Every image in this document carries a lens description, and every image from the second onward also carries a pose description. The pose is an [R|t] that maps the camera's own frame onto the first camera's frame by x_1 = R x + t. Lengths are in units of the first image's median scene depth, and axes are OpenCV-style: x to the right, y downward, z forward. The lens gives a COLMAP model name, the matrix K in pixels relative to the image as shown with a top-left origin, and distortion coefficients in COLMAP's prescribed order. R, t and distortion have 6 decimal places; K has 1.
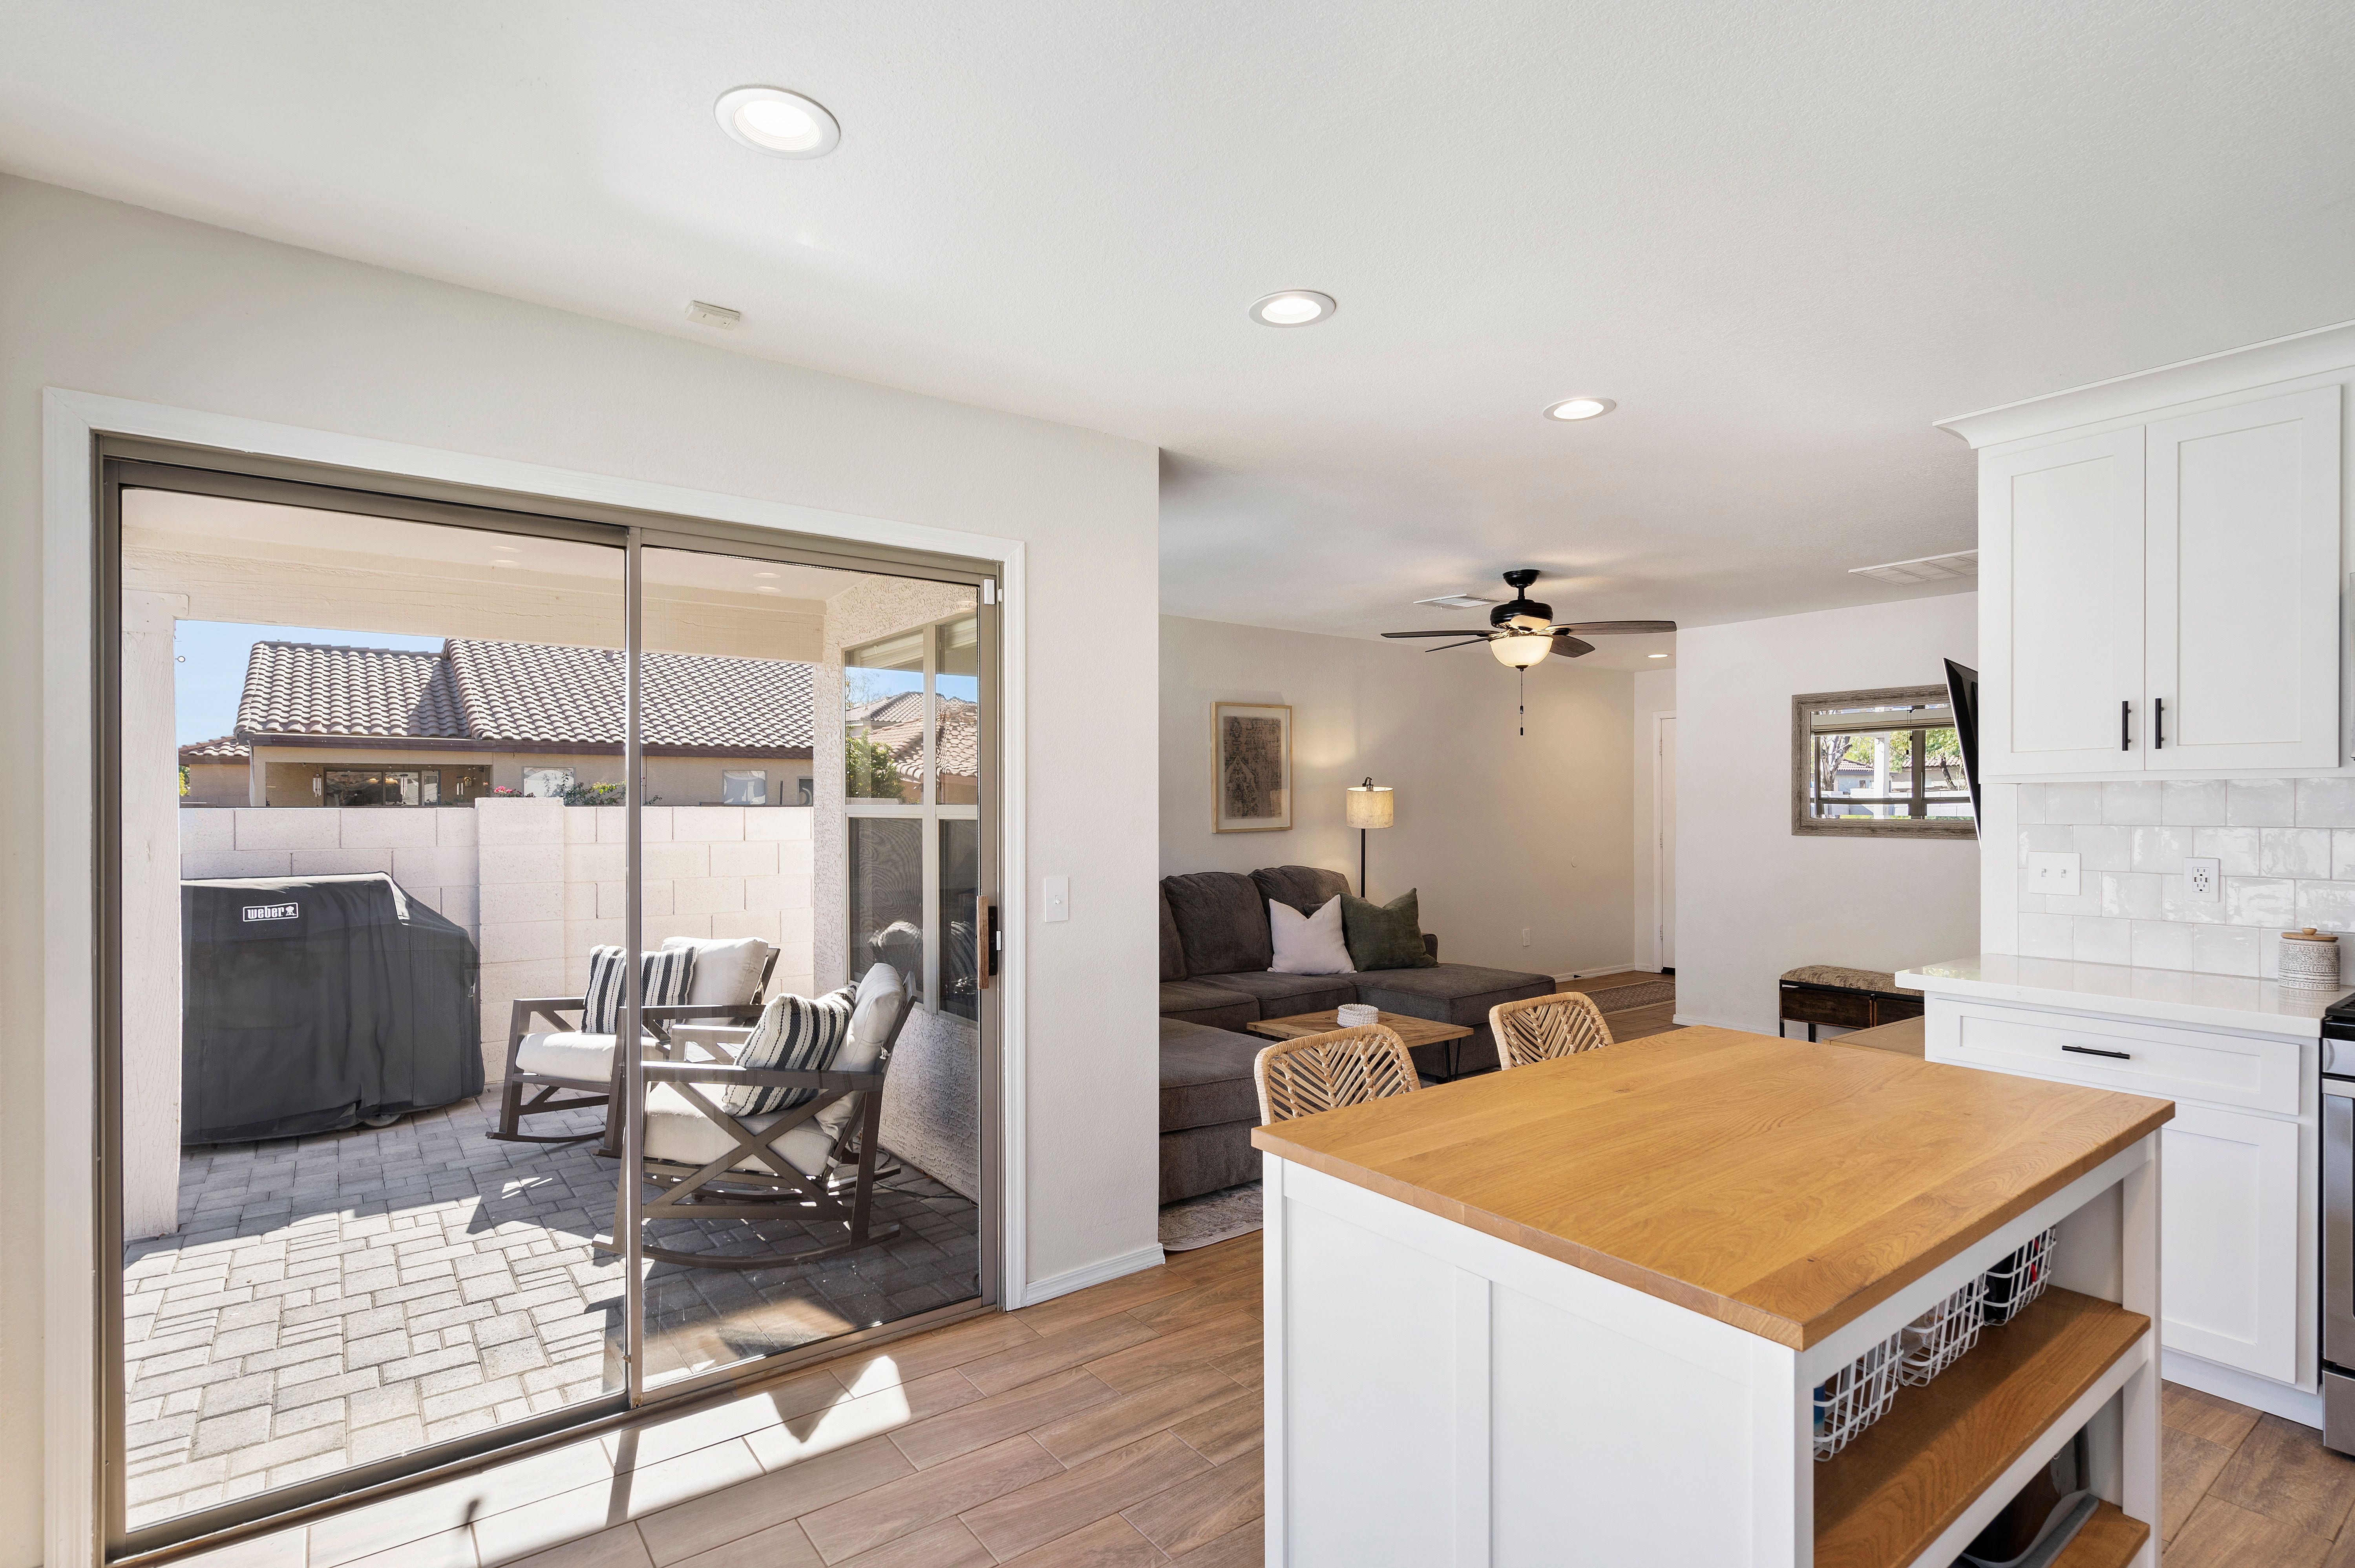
lens RADIAL K [[1176.7, 0, 1193.7], [0, 1176.7, 795.1], [0, 0, 1]] dist [0.004644, 0.001056]
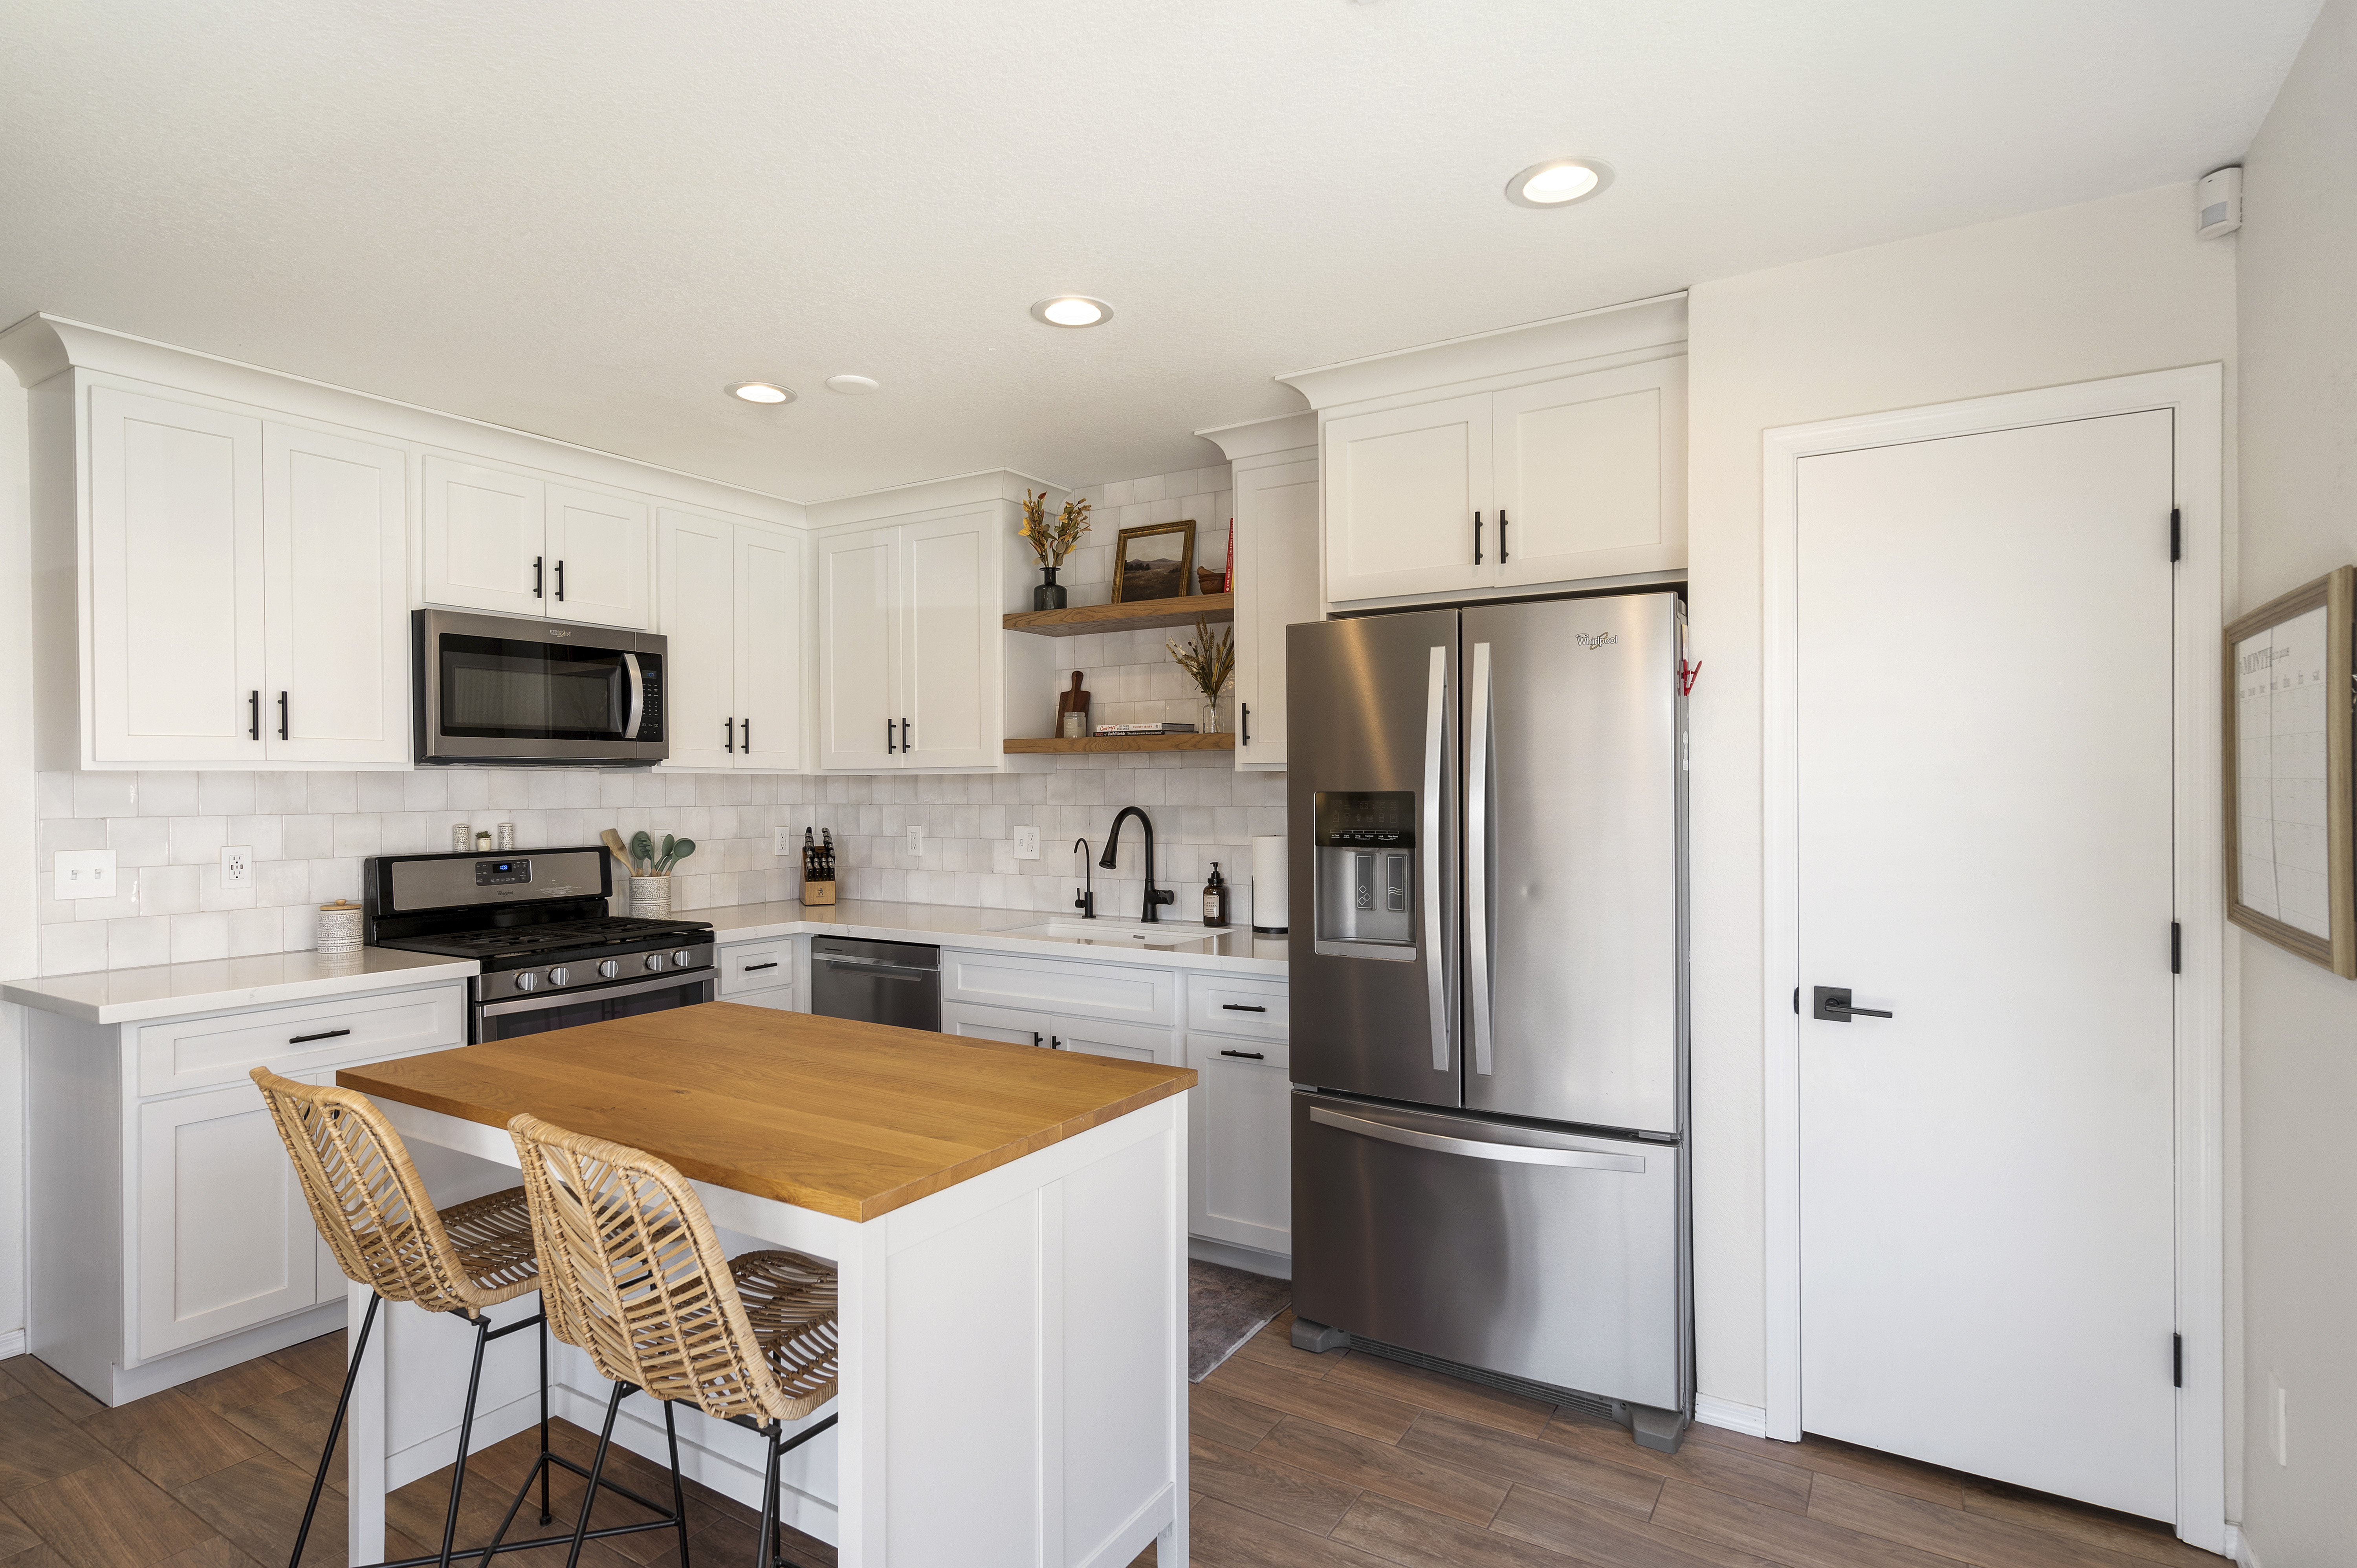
lens RADIAL K [[1177.7, 0, 1192.0], [0, 1177.7, 789.0], [0, 0, 1]] dist [0.004644, 0.001056]
pose [[-0.373280, 0.000690, 0.927719, -0.452332], [0.004030, 0.999991, 0.000878, 0.006288], [-0.927710, 0.004067, -0.373279, 0.654142]]
